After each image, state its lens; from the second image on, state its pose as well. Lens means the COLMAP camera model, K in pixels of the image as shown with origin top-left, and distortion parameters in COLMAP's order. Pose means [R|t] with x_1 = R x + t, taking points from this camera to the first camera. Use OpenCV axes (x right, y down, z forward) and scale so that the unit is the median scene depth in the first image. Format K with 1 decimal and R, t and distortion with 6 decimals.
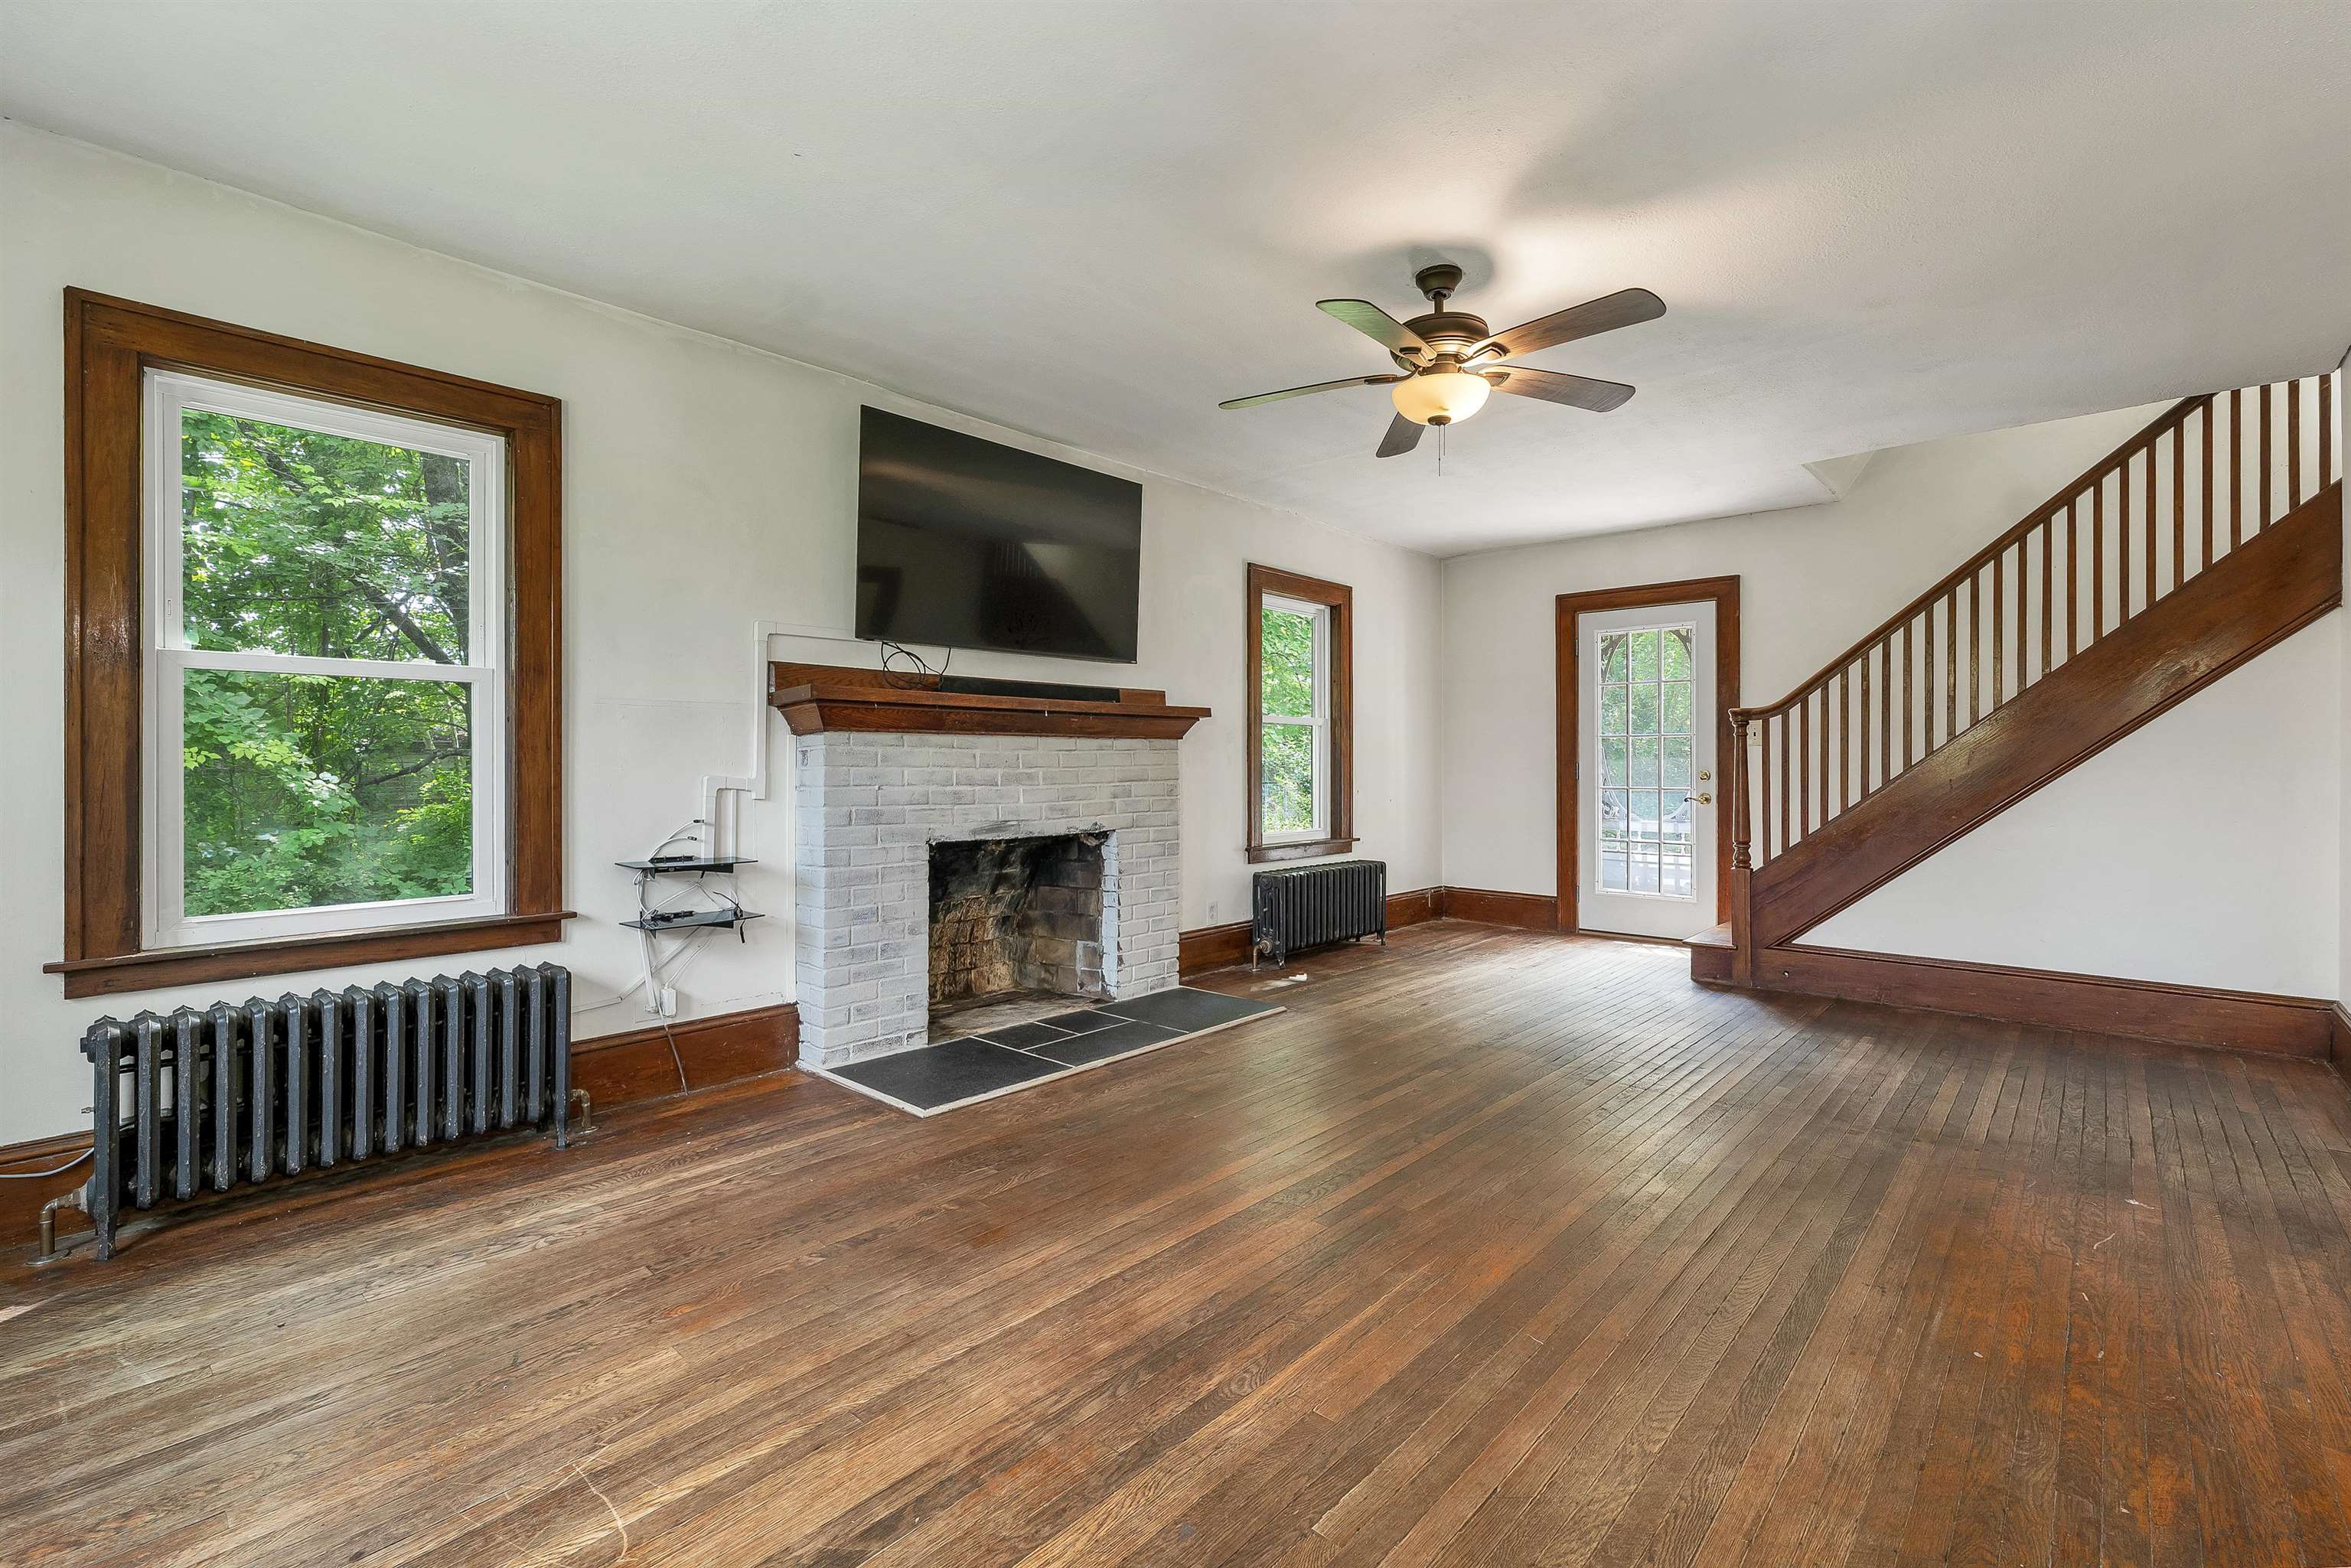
lens RADIAL K [[976.7, 0, 1175.3], [0, 976.7, 764.1], [0, 0, 1]] dist [-0.002504, -0.000282]
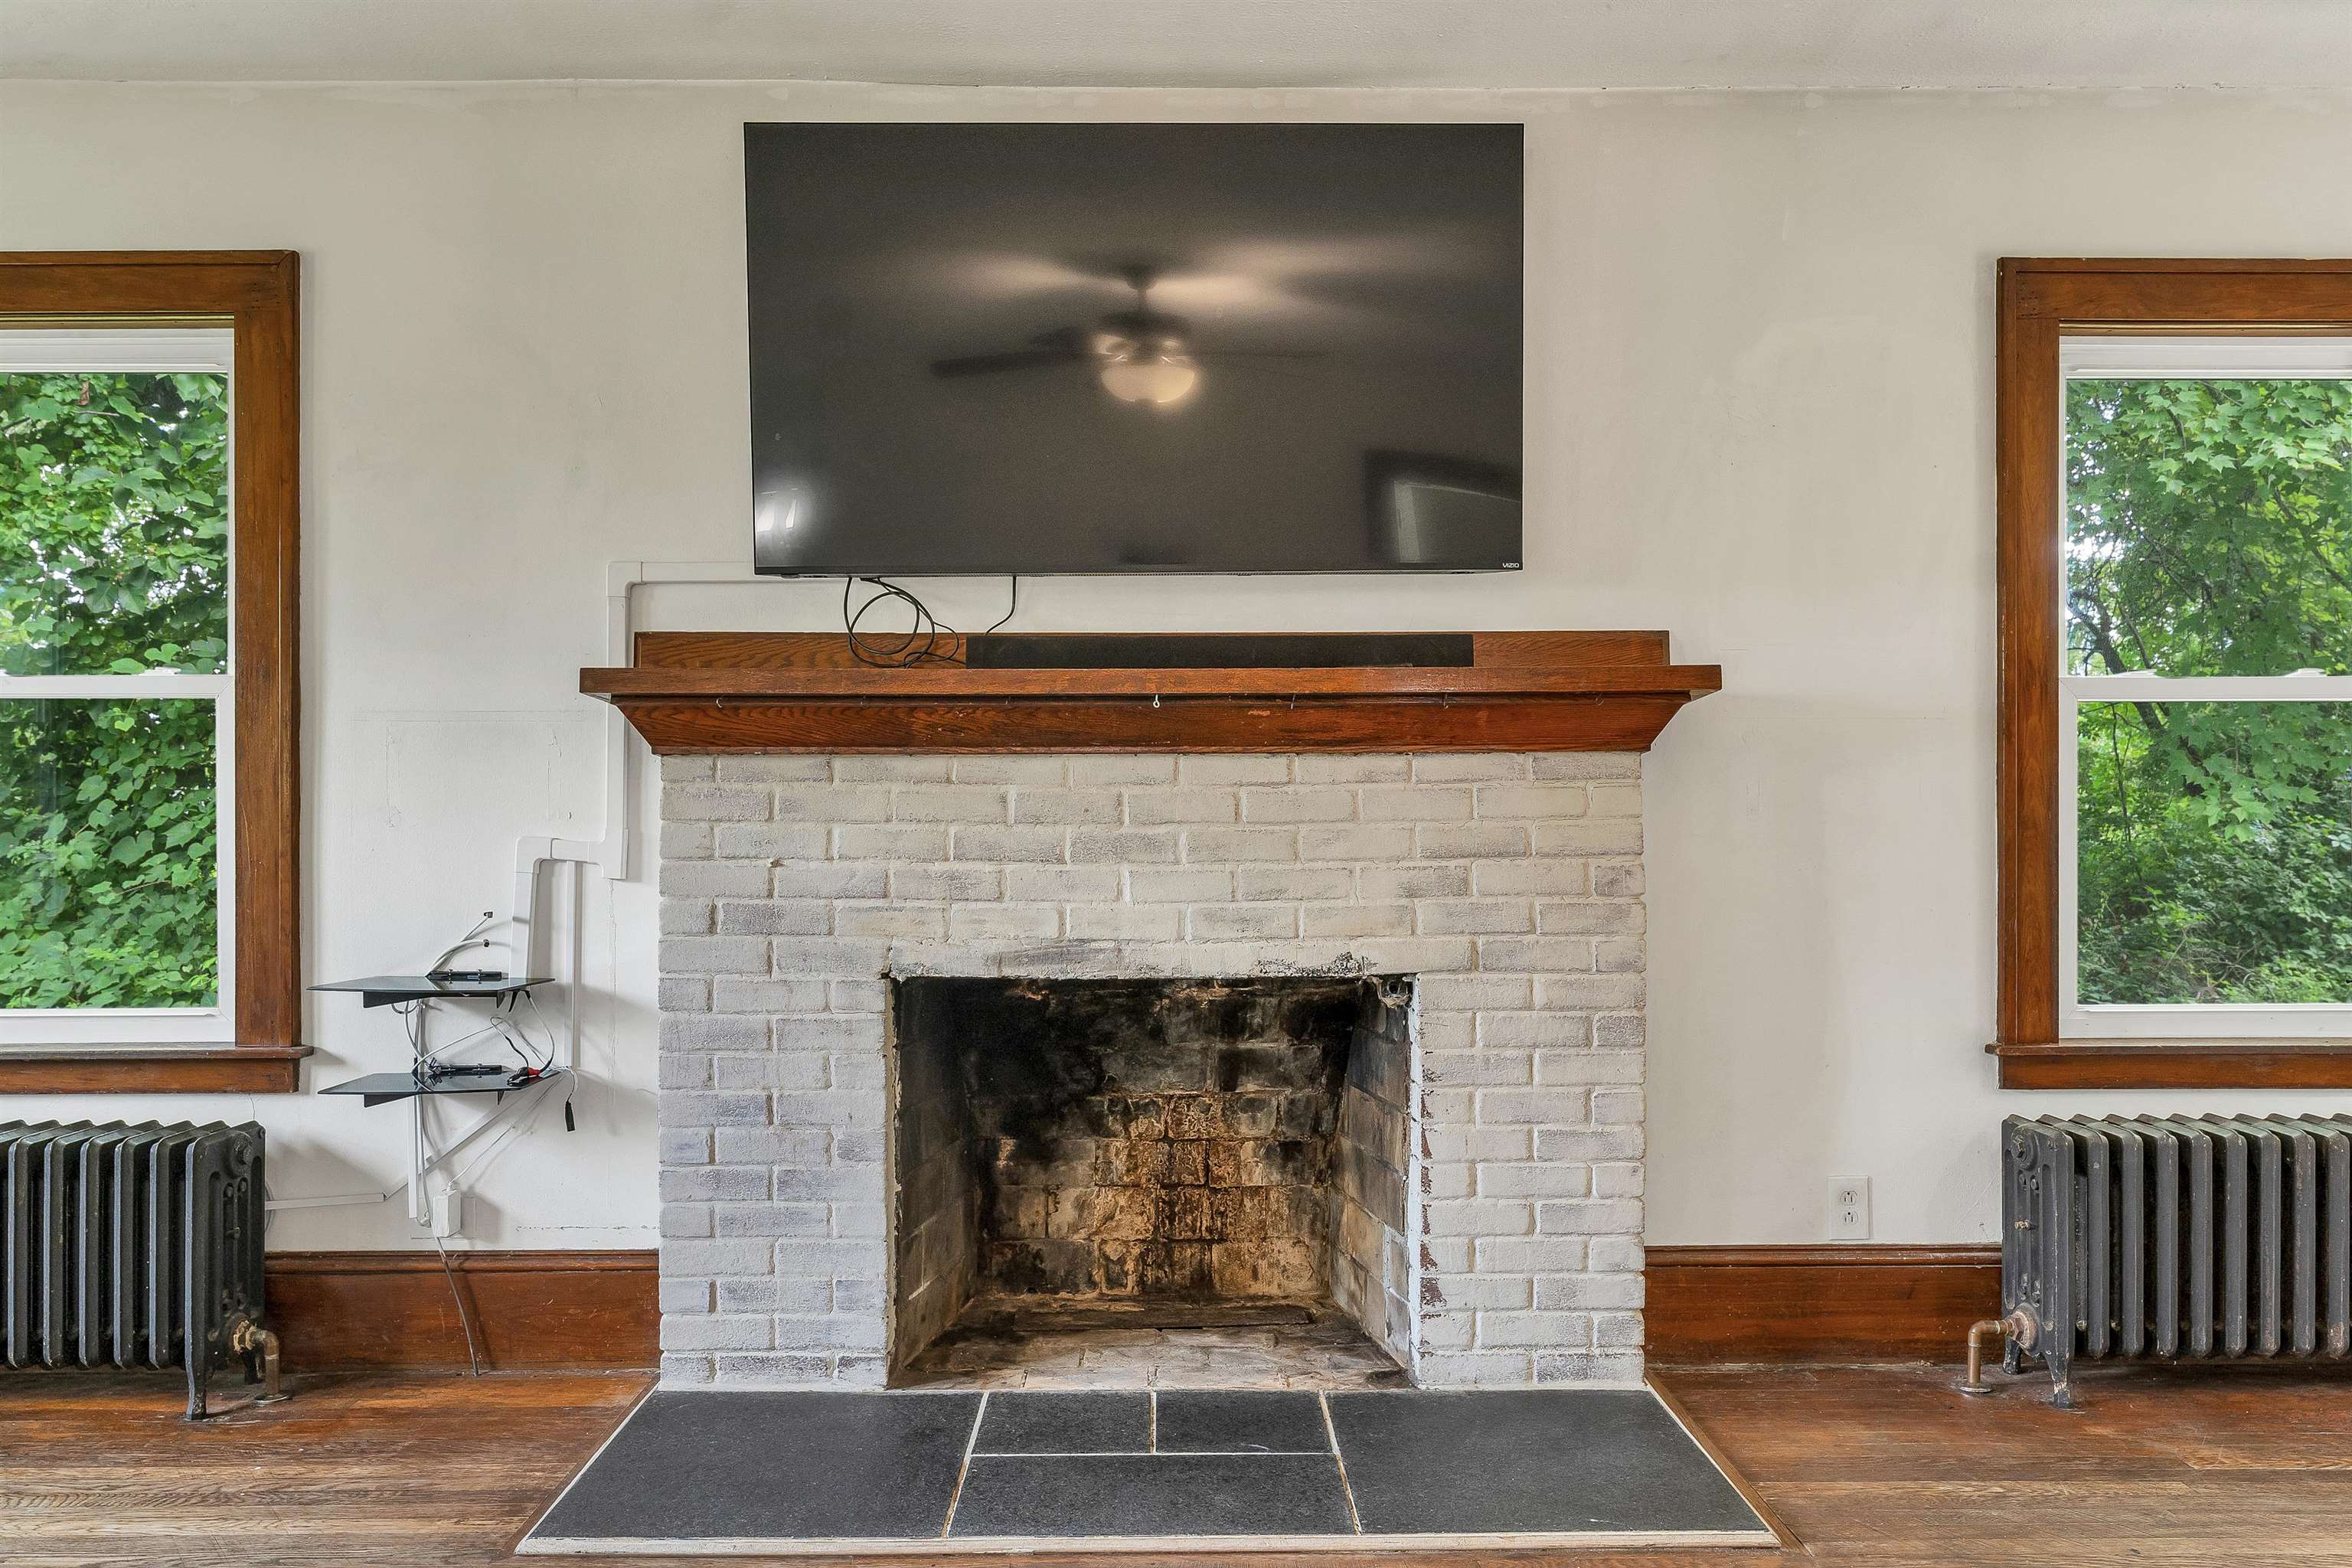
lens RADIAL K [[1607.8, 0, 1176.0], [0, 1607.8, 802.9], [0, 0, 1]] dist [-0.004500, 0.003331]
pose [[0.697710, -0.003845, -0.716370, 0.424260], [0.001878, 0.999992, -0.003538, -0.003700], [0.716378, 0.001123, 0.697712, 0.536016]]
